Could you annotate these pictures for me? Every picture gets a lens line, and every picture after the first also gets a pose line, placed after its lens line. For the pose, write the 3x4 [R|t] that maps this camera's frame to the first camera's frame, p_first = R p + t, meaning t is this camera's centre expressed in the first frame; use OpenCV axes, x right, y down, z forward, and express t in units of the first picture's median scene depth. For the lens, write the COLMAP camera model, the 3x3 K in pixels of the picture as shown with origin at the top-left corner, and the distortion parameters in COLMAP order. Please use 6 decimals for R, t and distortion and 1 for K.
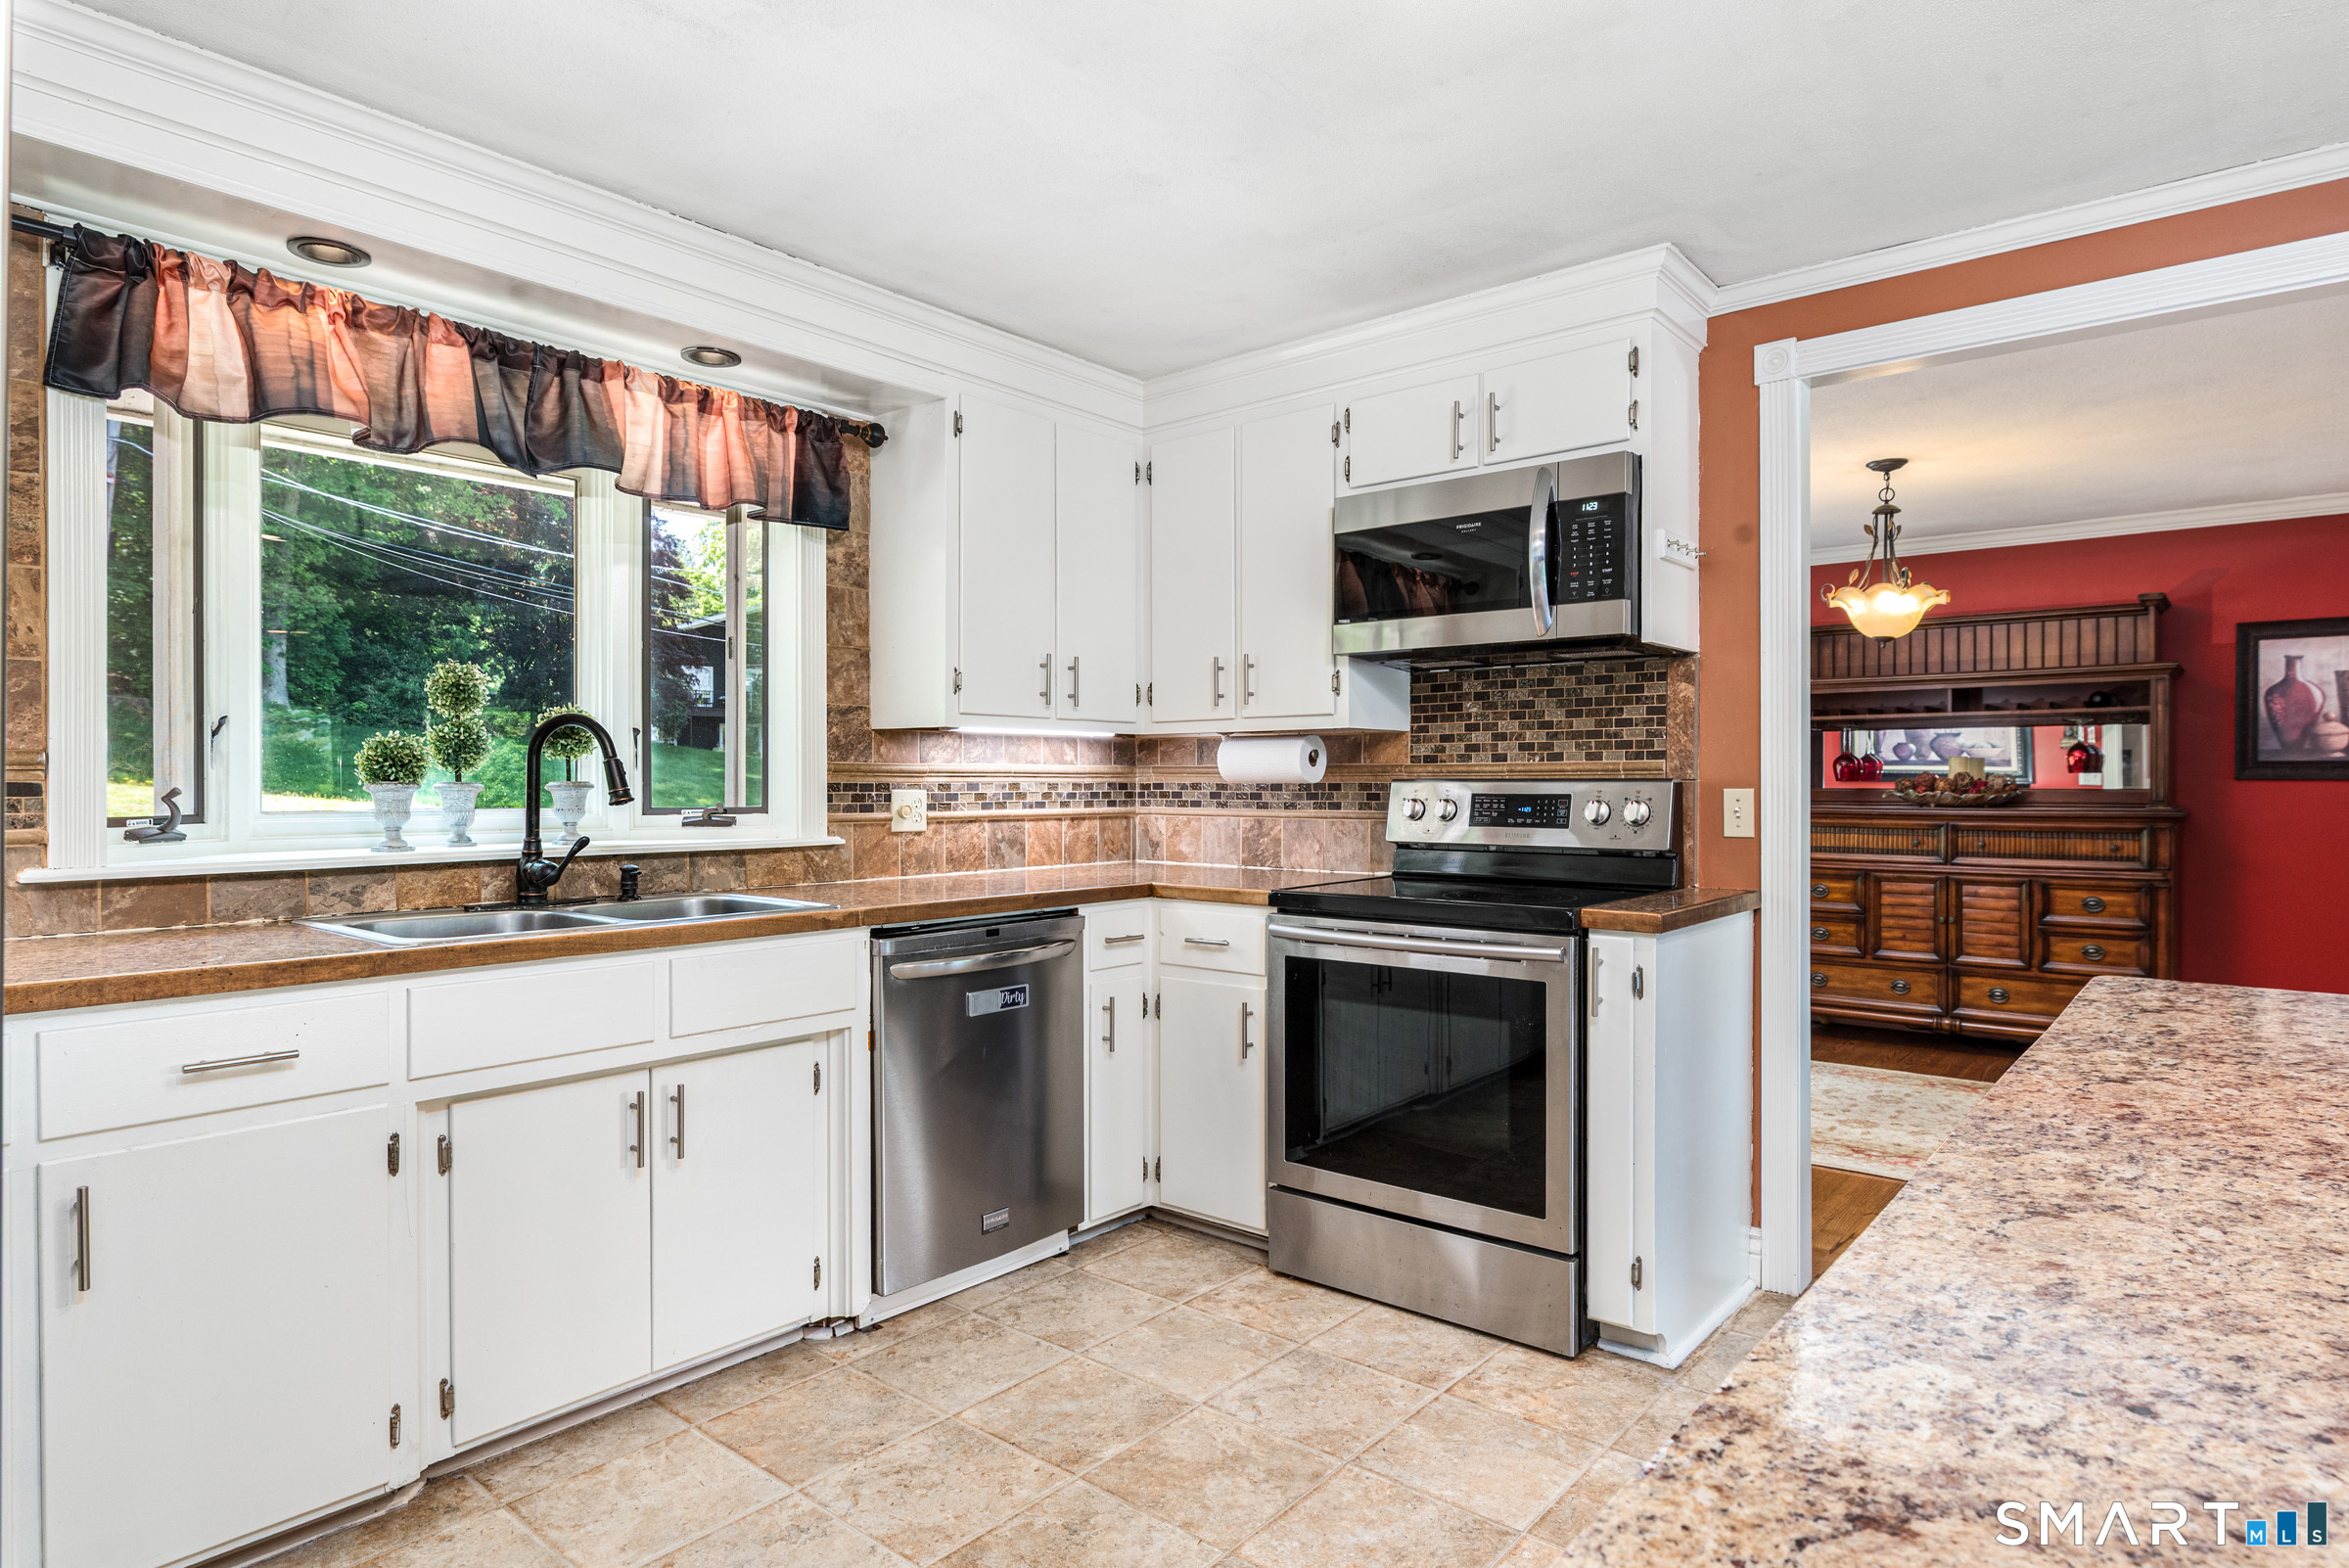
lens RADIAL K [[1276.6, 0, 1216.2], [0, 1276.6, 790.0], [0, 0, 1]] dist [0.000129, 0.000442]
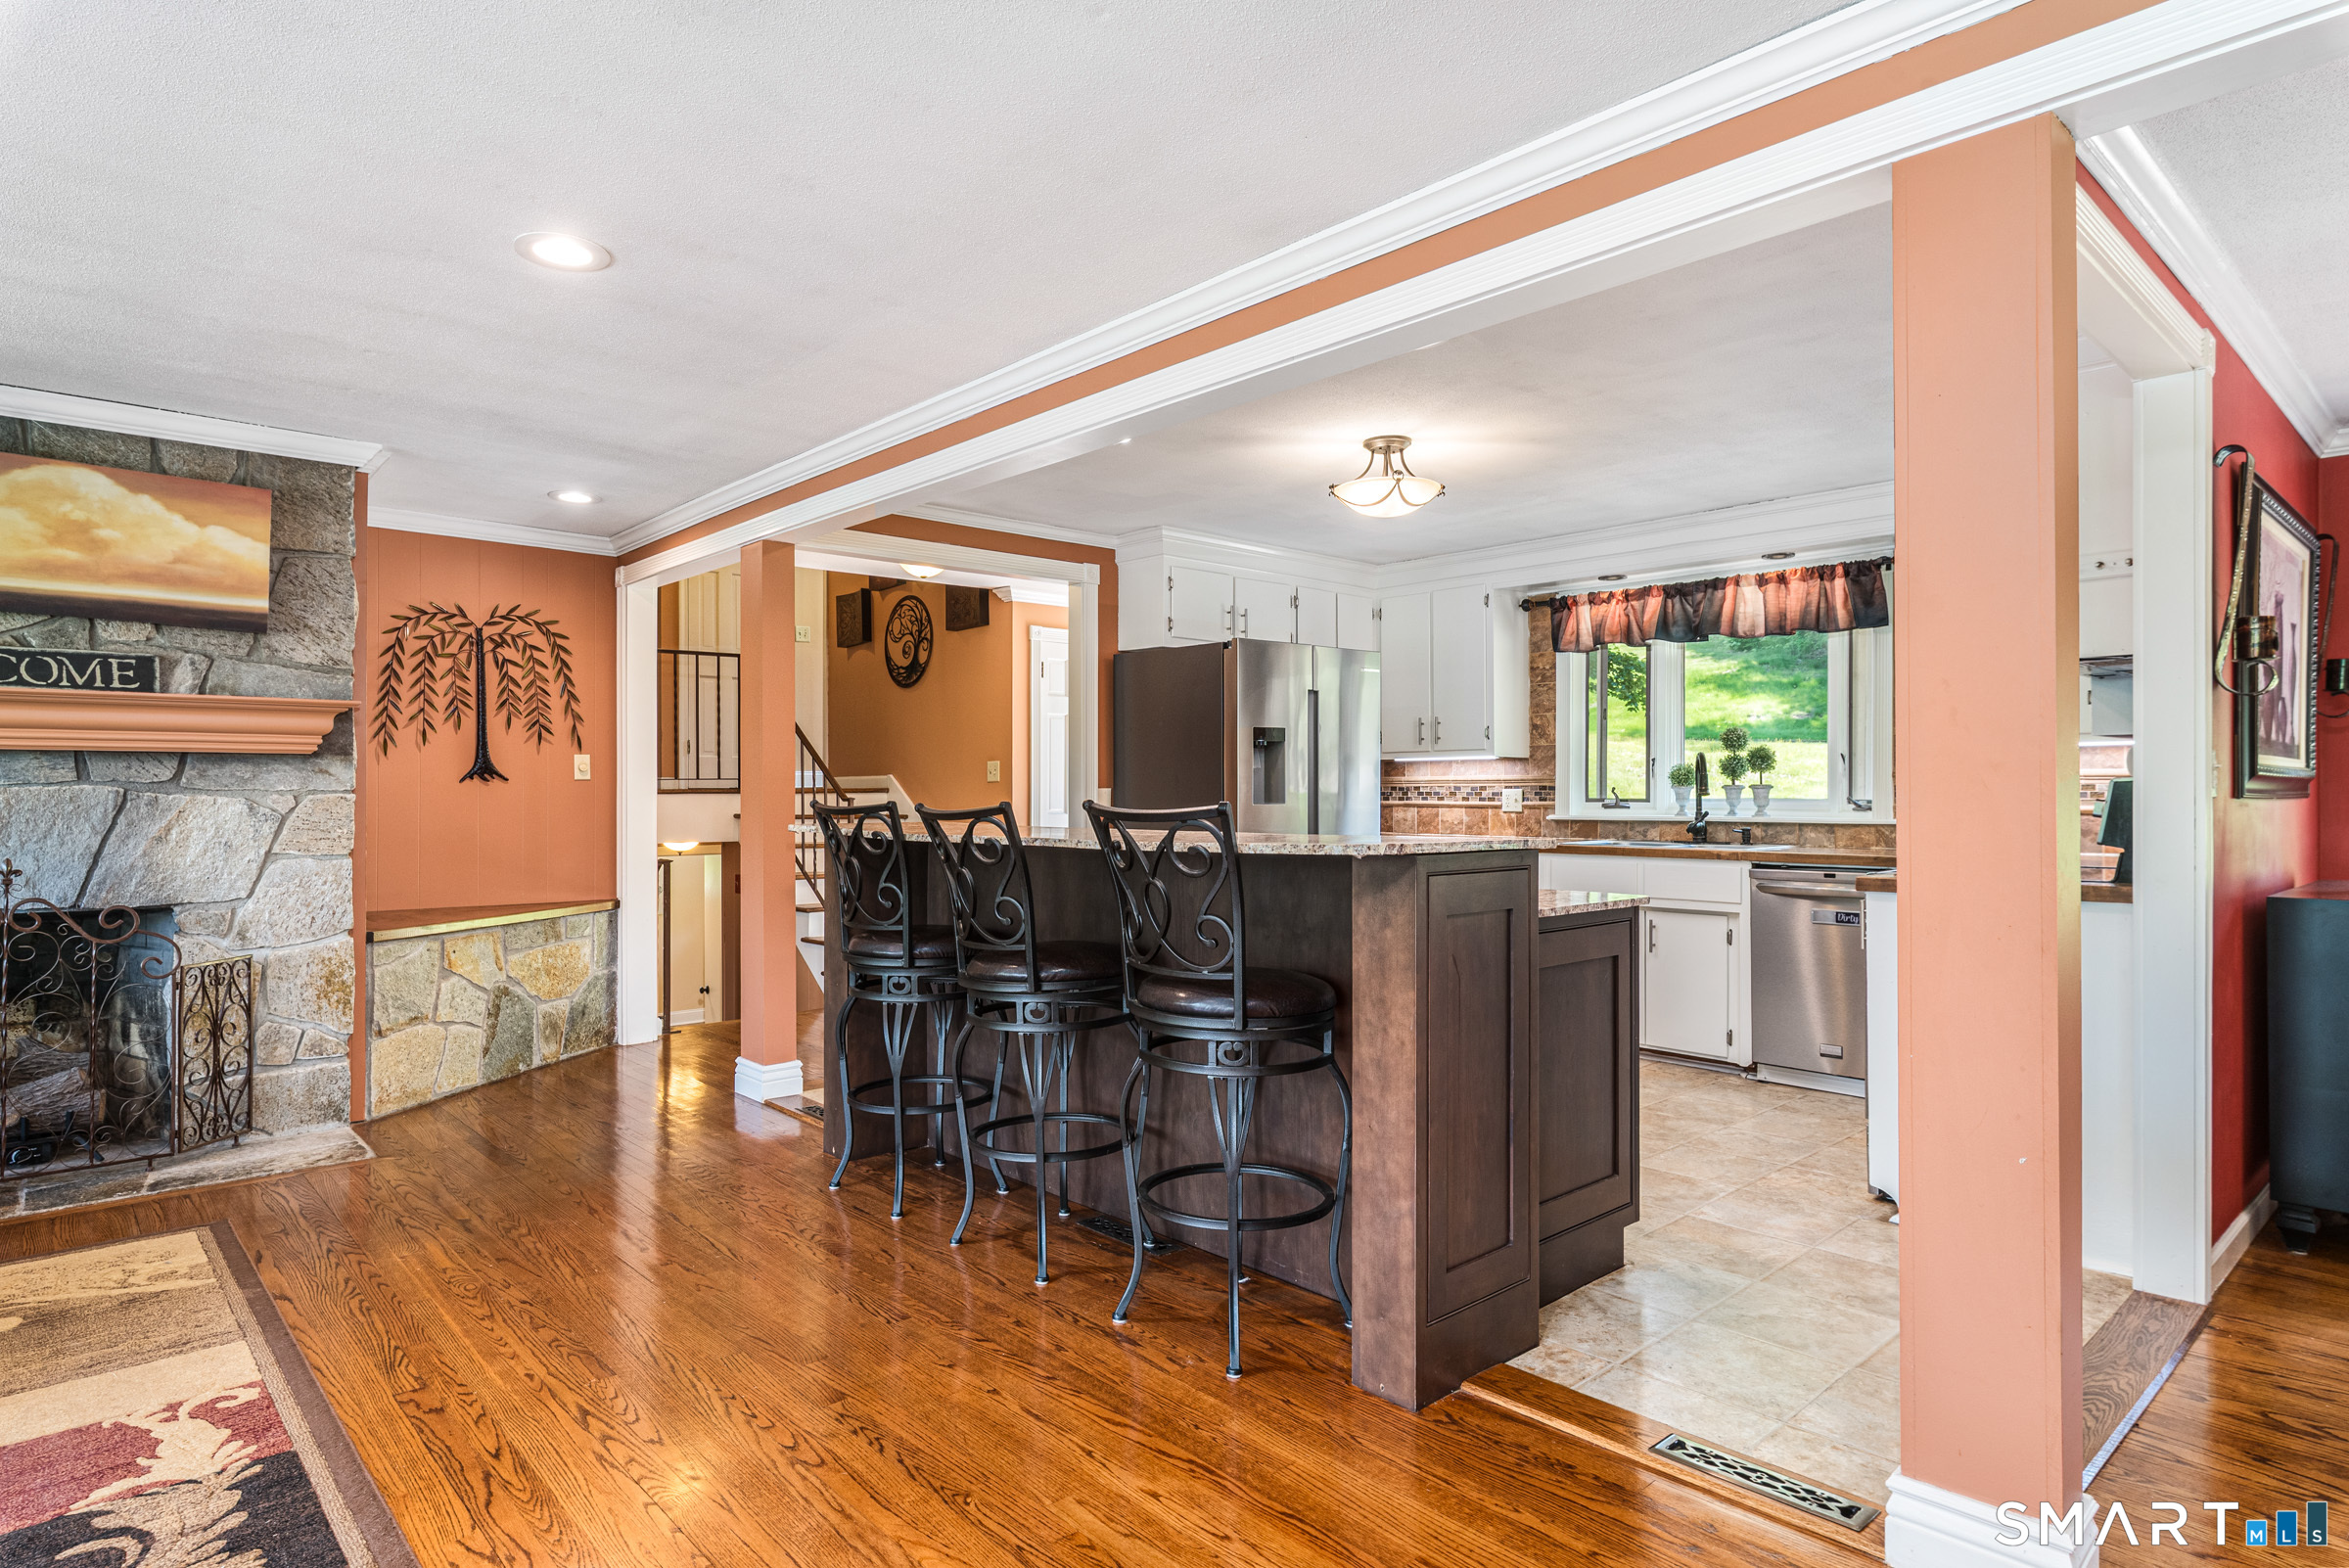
lens RADIAL K [[1276.6, 0, 1141.7], [0, 1276.6, 782.9], [0, 0, 1]] dist [0.000129, 0.000442]
pose [[-0.155385, -0.004031, -0.987846, 1.418492], [-0.002005, 0.999991, -0.003765, -0.000610], [0.987852, 0.001396, -0.155392, 0.338001]]
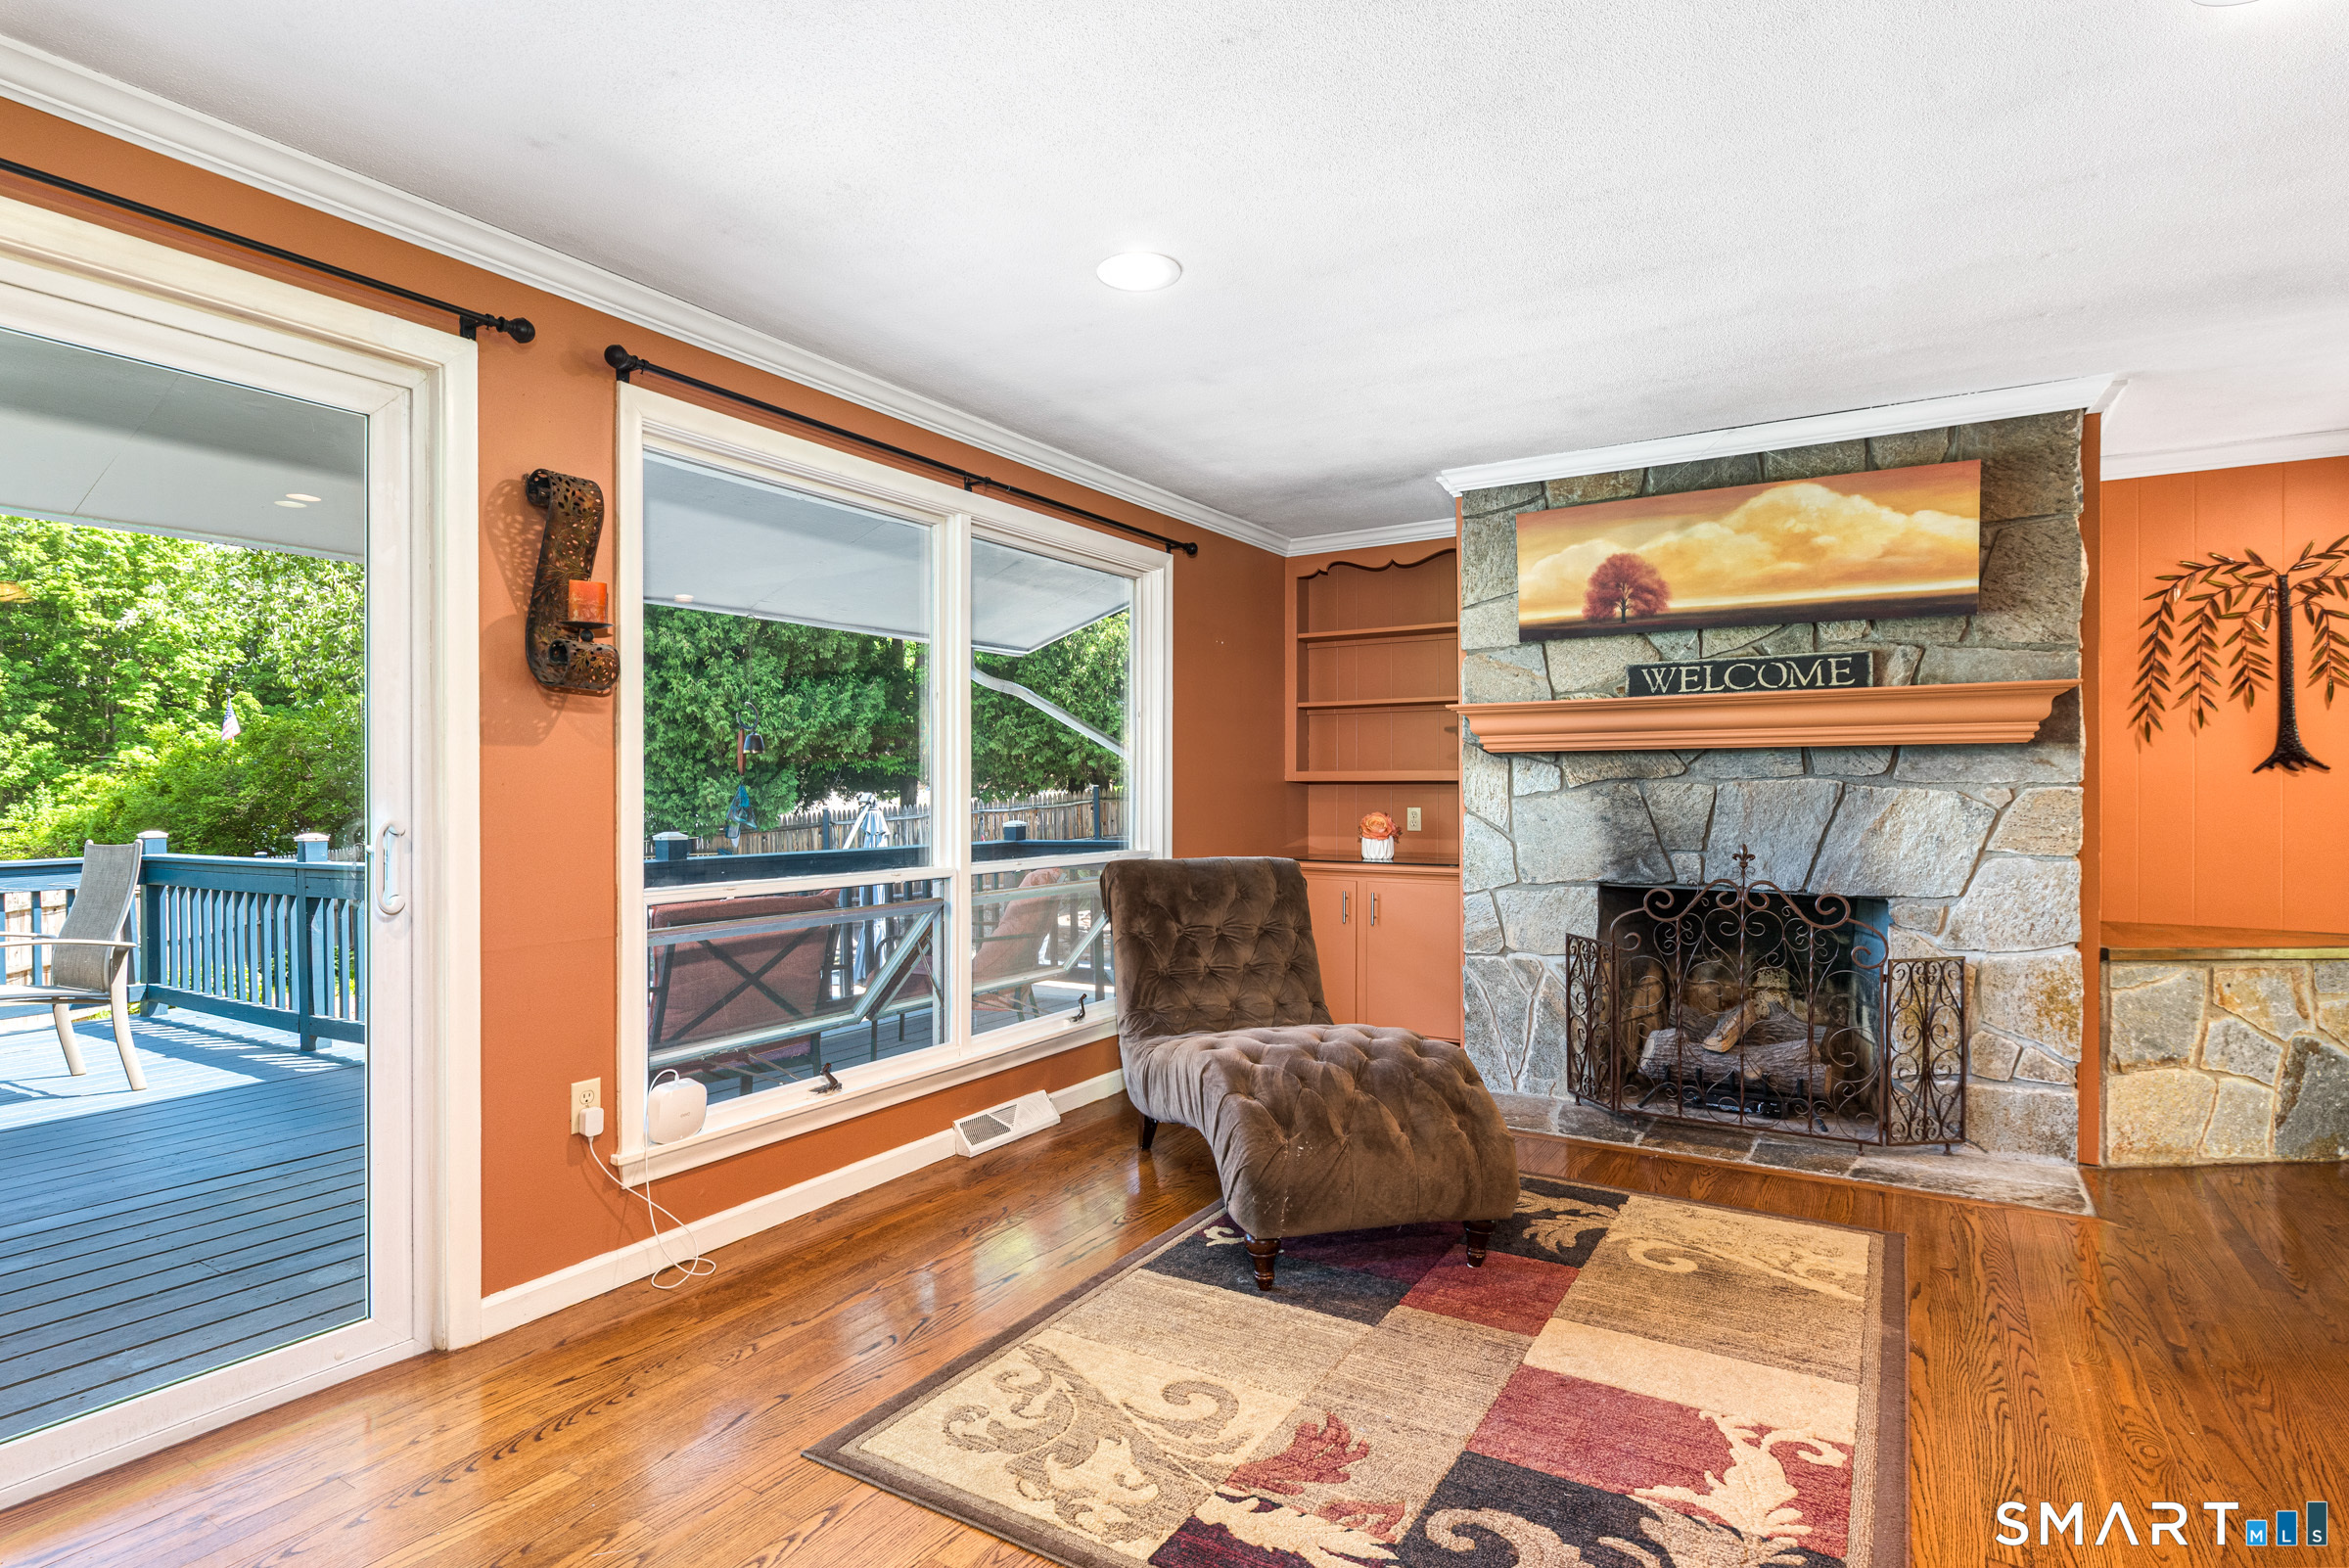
lens RADIAL K [[1183.0, 0, 1170.9], [0, 1183.0, 793.3], [0, 0, 1]] dist [-0.008110, 0.000875]
pose [[-0.991830, 0.004884, -0.127475, 1.179393], [0.004167, 0.999974, 0.005886, 0.003853], [0.127501, 0.005307, -0.991824, 0.269622]]
